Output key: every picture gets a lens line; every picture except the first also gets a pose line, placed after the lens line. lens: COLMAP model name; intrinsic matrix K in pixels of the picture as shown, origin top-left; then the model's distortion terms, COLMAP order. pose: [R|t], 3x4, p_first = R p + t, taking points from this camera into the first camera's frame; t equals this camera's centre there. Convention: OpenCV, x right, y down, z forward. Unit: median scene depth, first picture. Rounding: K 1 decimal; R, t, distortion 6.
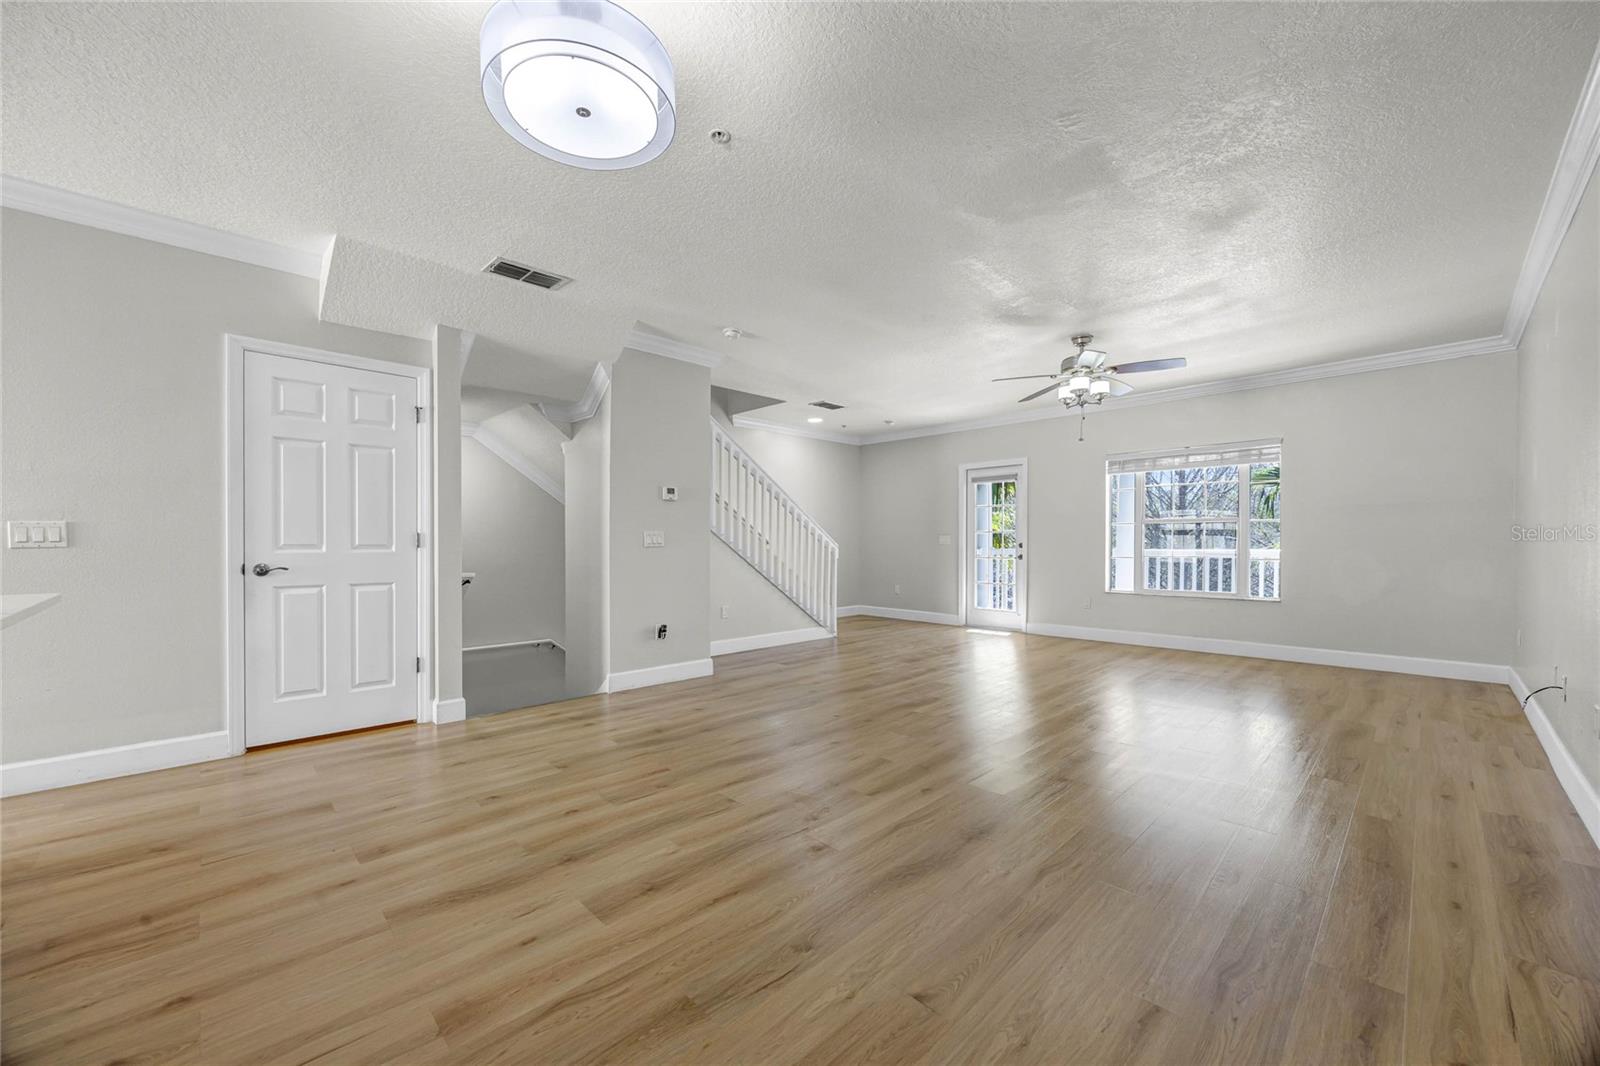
lens RADIAL K [[606.8, 0, 809.5], [0, 606.8, 546.6], [0, 0, 1]] dist [0.003952, -0.000385]
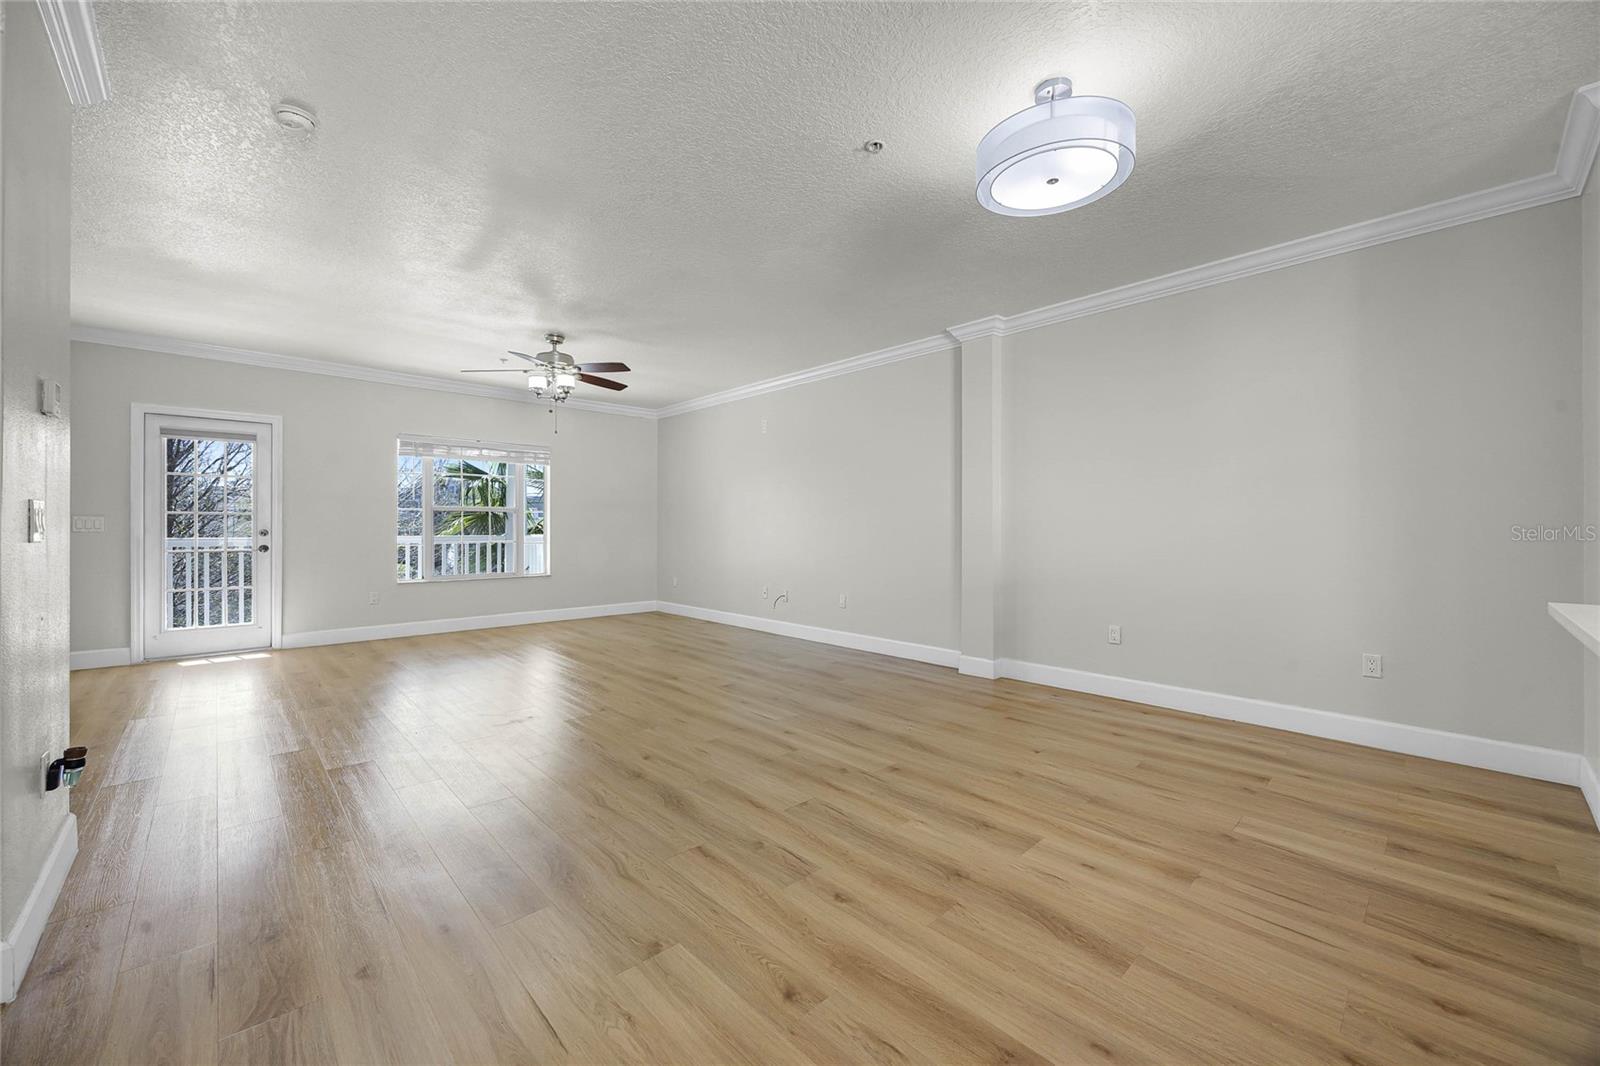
lens RADIAL K [[606.8, 0, 792.5], [0, 606.8, 528.0], [0, 0, 1]] dist [0.003952, -0.000385]
pose [[0.041474, 0.003208, 0.999134, -0.536819], [0.005074, 0.999981, -0.003421, -0.002574], [-0.999127, 0.005211, 0.041457, 0.489536]]
